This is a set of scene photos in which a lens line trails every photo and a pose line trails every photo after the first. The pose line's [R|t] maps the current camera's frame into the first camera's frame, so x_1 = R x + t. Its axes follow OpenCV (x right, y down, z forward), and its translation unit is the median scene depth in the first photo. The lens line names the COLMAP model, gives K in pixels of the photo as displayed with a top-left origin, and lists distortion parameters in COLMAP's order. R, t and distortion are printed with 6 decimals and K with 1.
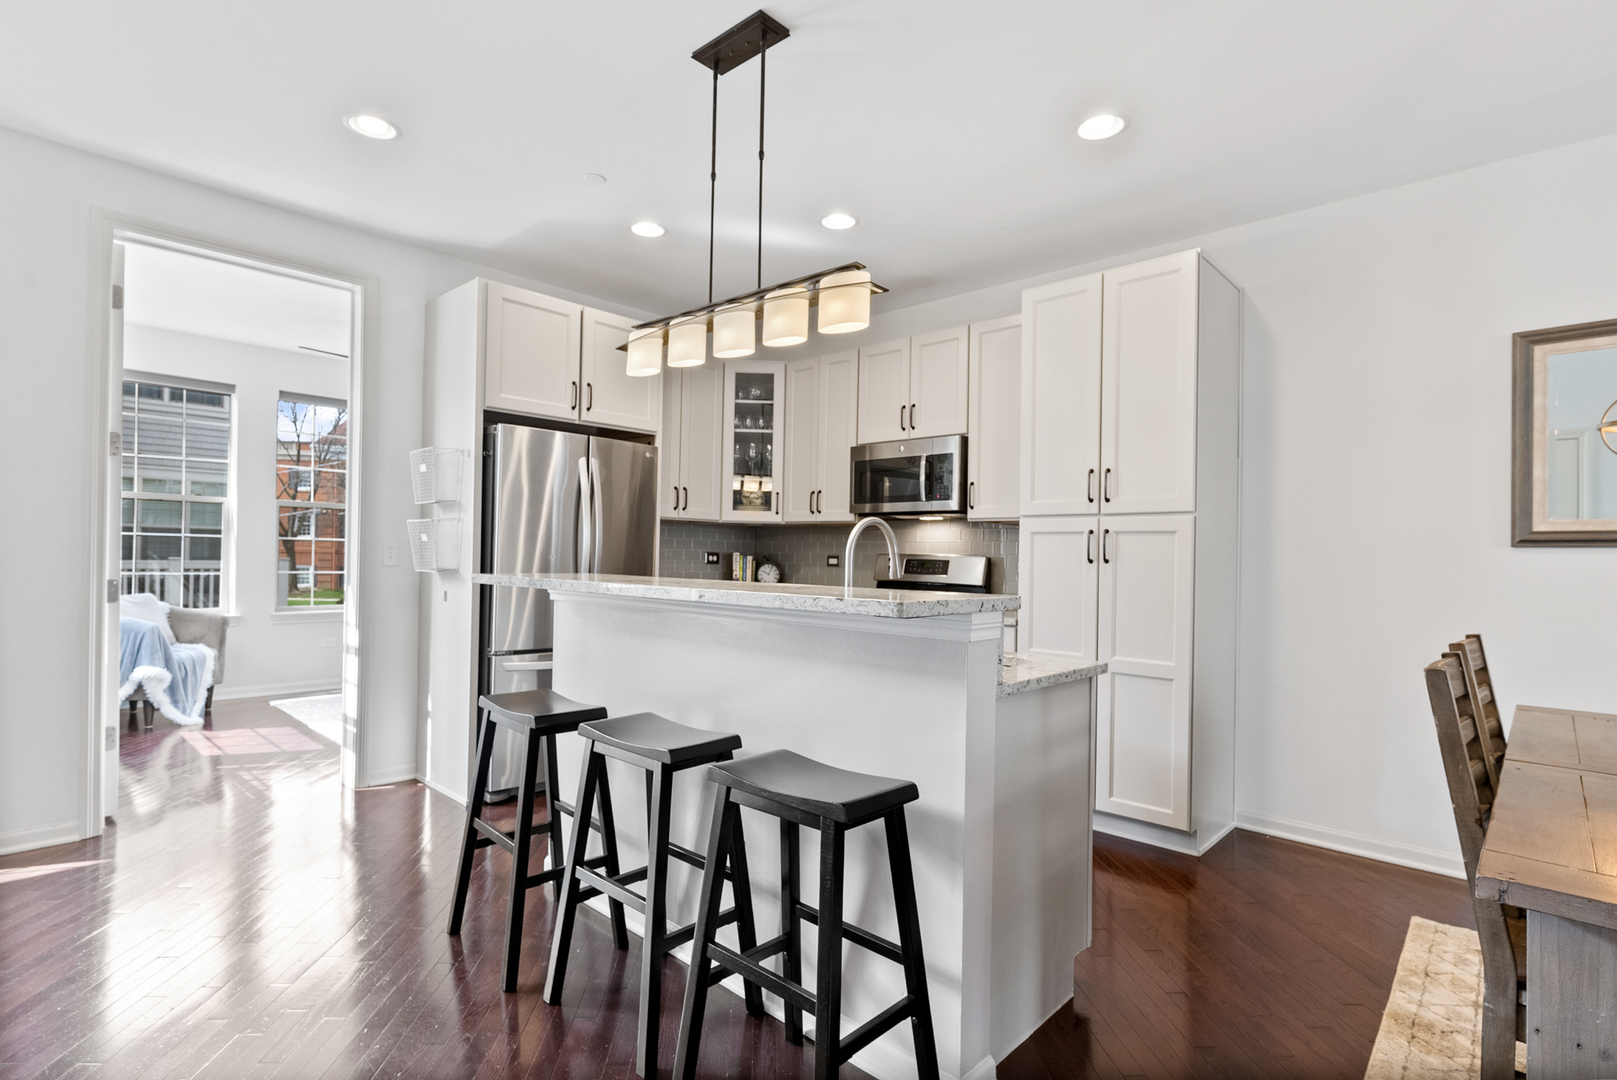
lens RADIAL K [[786.6, 0, 798.5], [0, 786.6, 549.6], [0, 0, 1]] dist [0.000089, -0.000063]
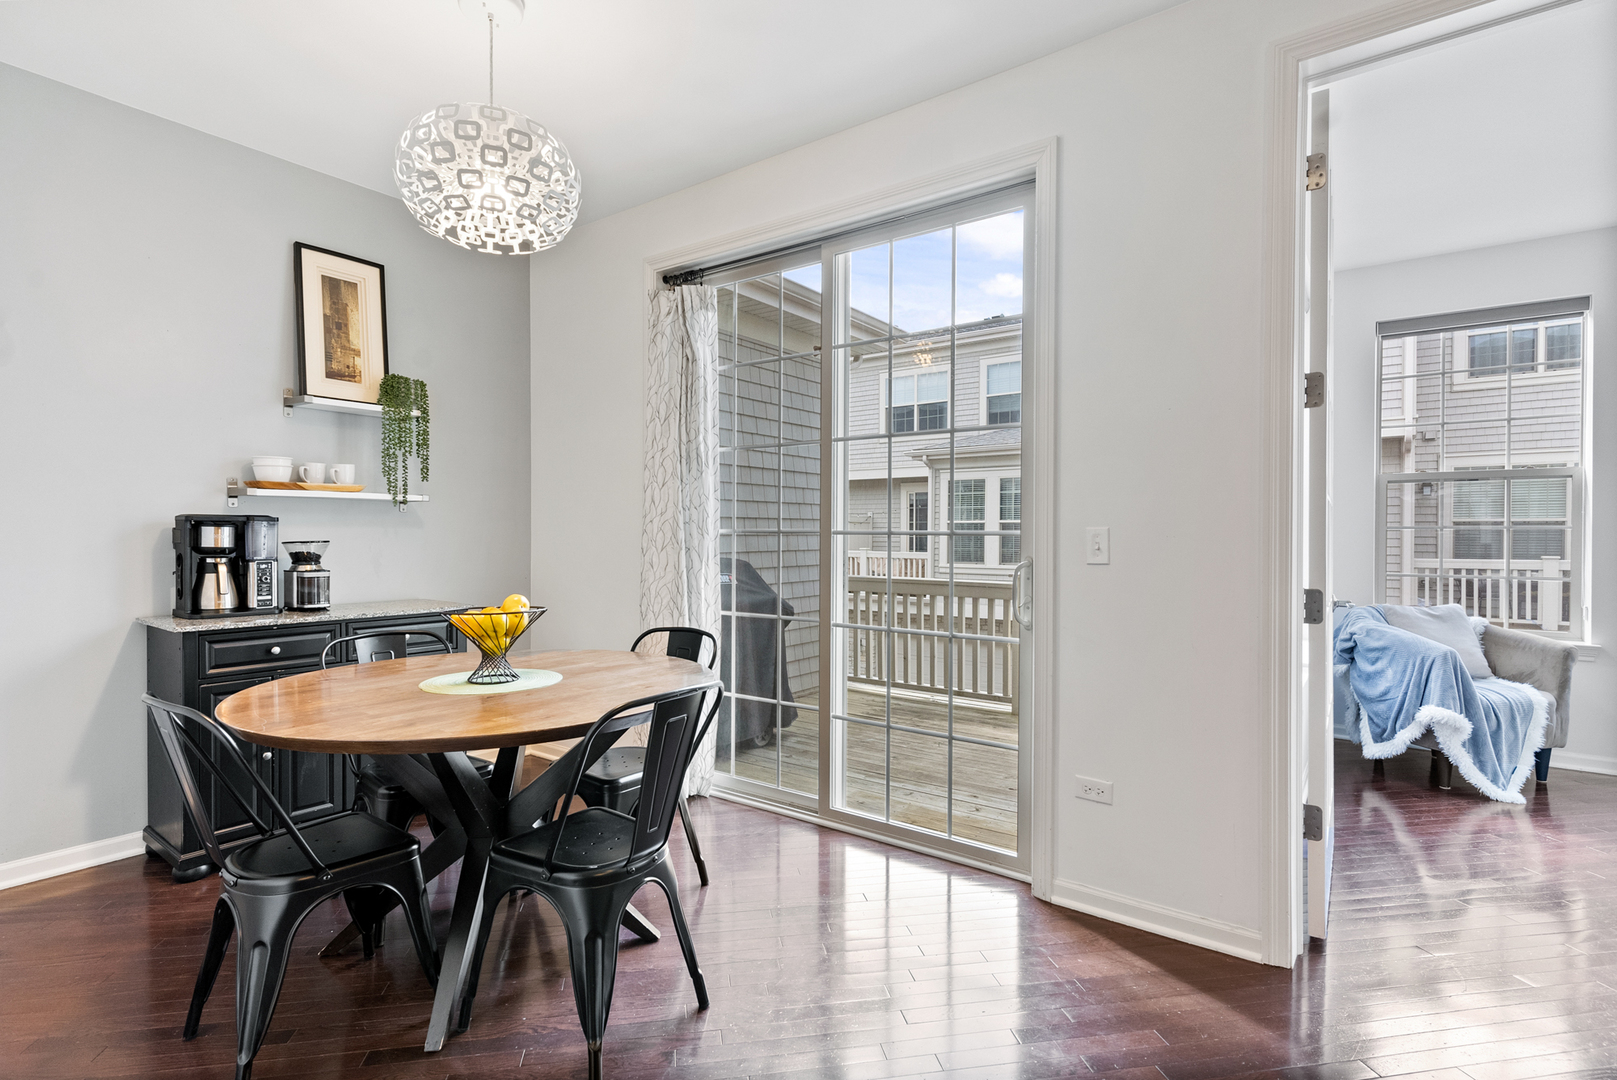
lens RADIAL K [[786.6, 0, 796.7], [0, 786.6, 544.0], [0, 0, 1]] dist [0.000089, -0.000063]
pose [[0.115247, -0.007791, -0.993306, -0.160380], [0.003145, 0.999967, -0.007478, 0.002659], [0.993332, -0.002262, 0.115267, 0.303265]]
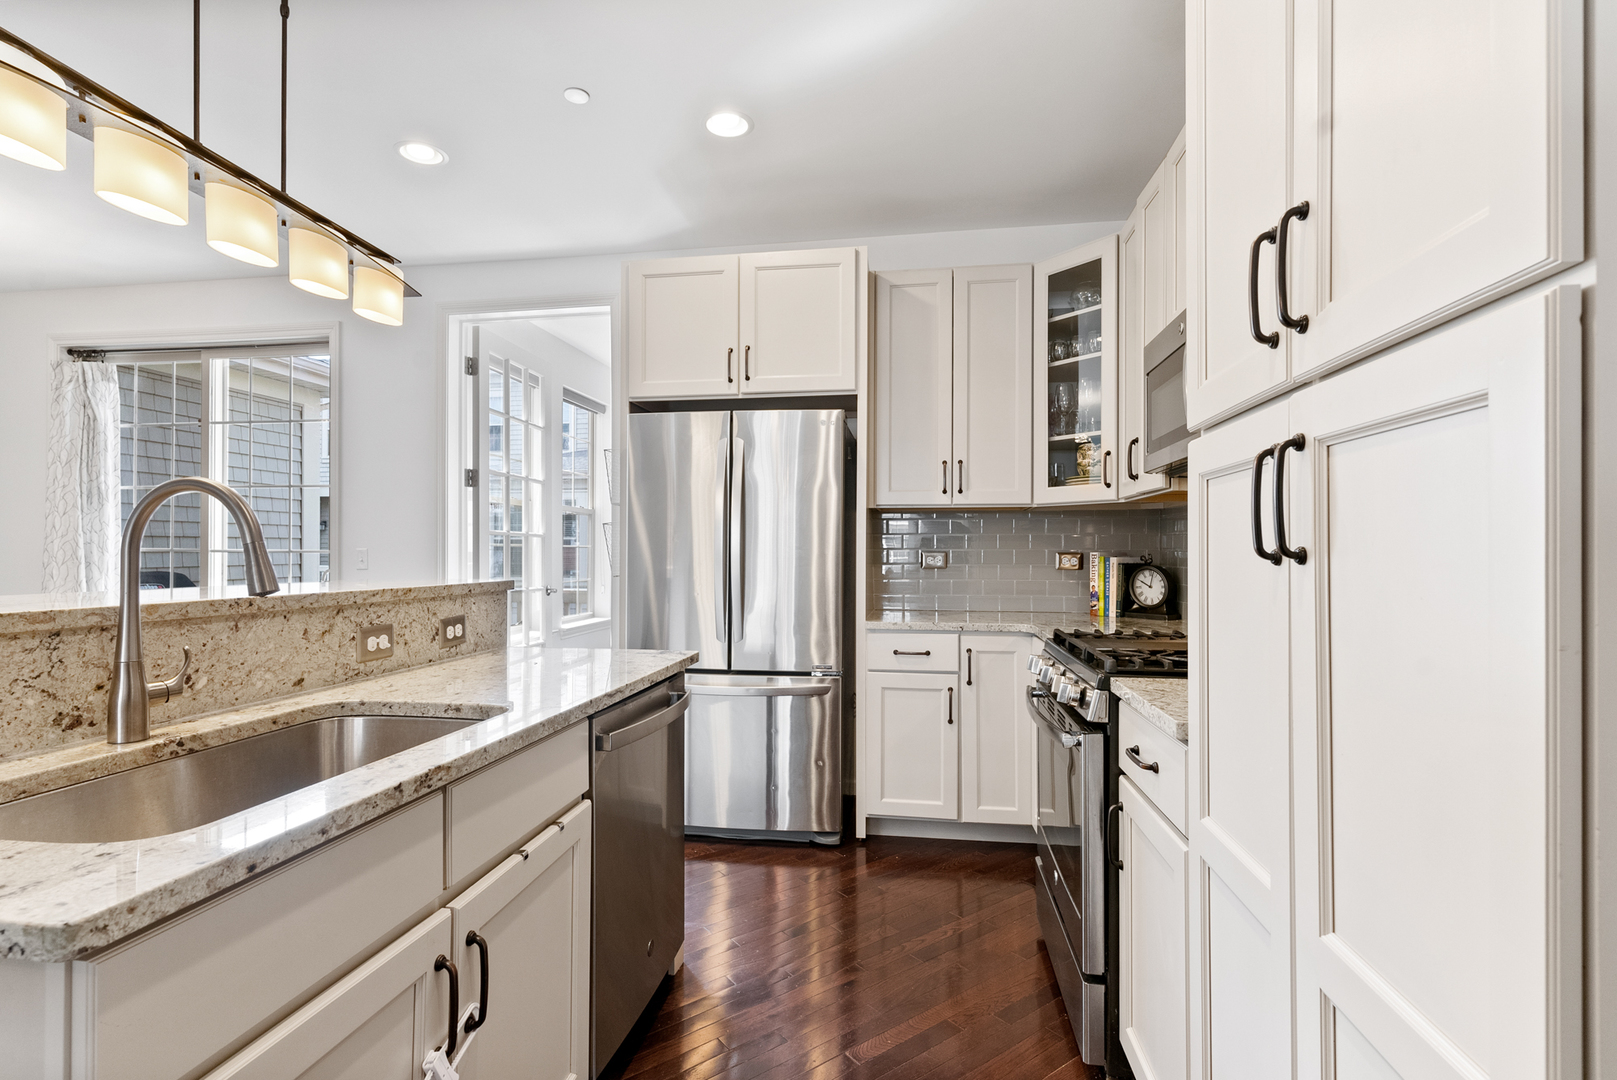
lens RADIAL K [[786.6, 0, 799.1], [0, 786.6, 550.6], [0, 0, 1]] dist [0.000089, -0.000063]
pose [[0.560219, -0.020522, -0.828090, 0.334188], [0.011183, 0.999789, -0.017211, 0.011158], [0.828269, 0.000382, 0.560331, 0.454461]]
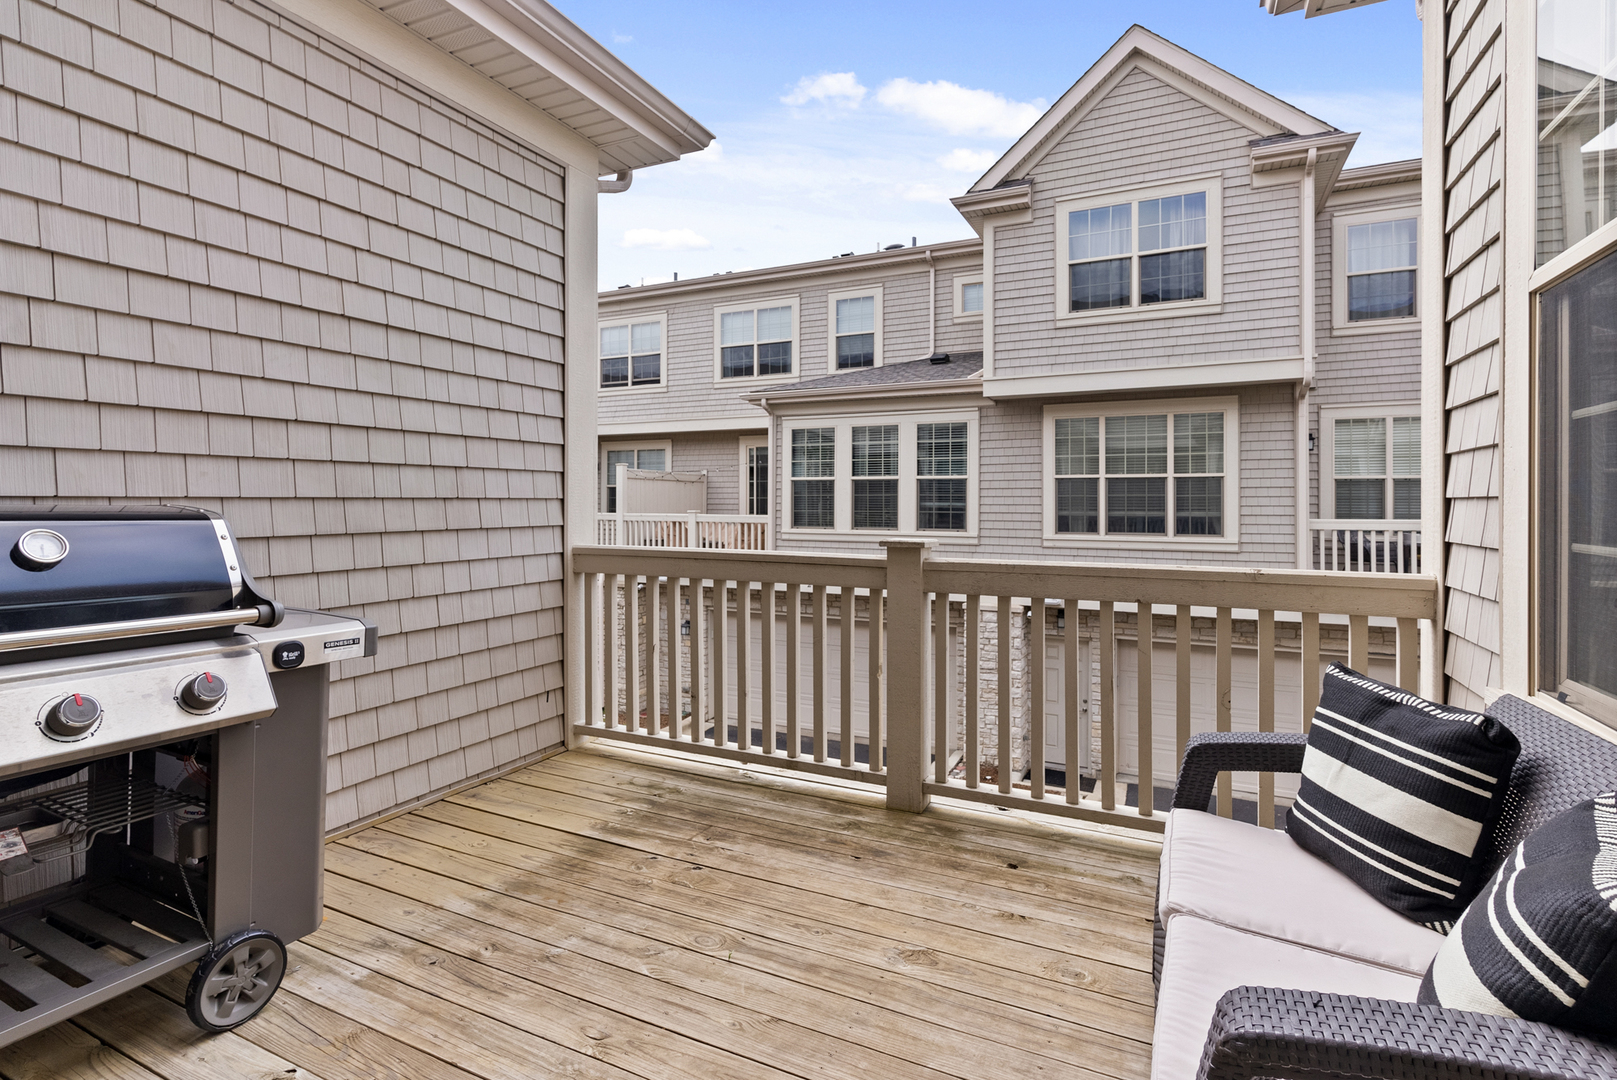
lens RADIAL K [[786.6, 0, 798.3], [0, 786.6, 515.2], [0, 0, 1]] dist [0.000089, -0.000063]
pose [[0.300220, -0.003717, -0.953863, -0.645132], [0.006544, 0.999977, -0.001837, 0.017667], [0.953848, -0.005691, 0.300237, 0.479123]]
